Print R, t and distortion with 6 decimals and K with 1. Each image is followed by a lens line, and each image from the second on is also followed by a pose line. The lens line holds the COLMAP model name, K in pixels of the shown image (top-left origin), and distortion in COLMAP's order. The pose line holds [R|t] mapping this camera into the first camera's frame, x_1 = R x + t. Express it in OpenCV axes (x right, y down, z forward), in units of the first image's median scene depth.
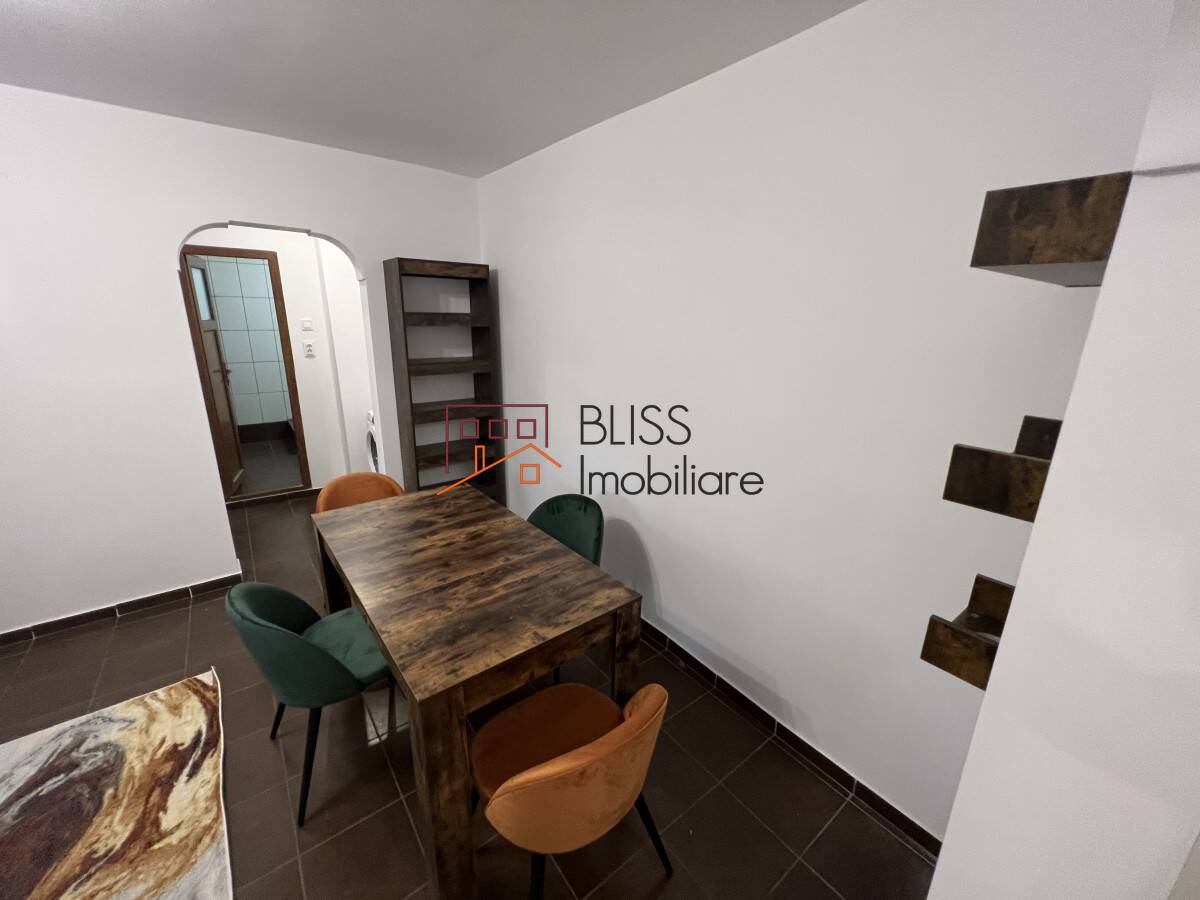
lens RADIAL K [[479.3, 0, 596.1], [0, 479.3, 448.0], [0, 0, 1]] dist [-0.000136, -0.000158]
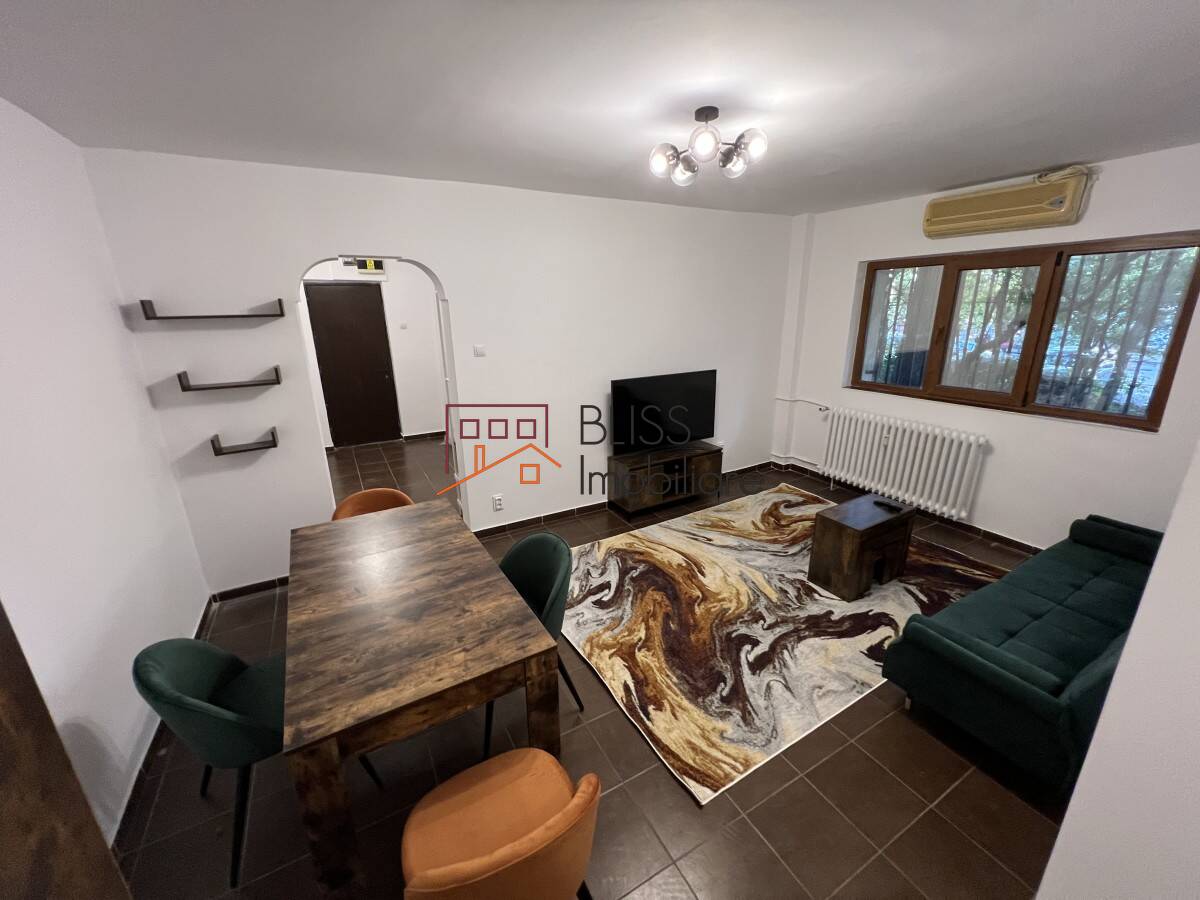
lens RADIAL K [[479.3, 0, 596.1], [0, 479.3, 448.0], [0, 0, 1]] dist [-0.000136, -0.000158]
pose [[-0.989702, -0.047667, 0.134975, -0.853142], [0.032871, 0.842049, 0.538399, -0.556336], [-0.139319, 0.537291, -0.831811, 1.657229]]
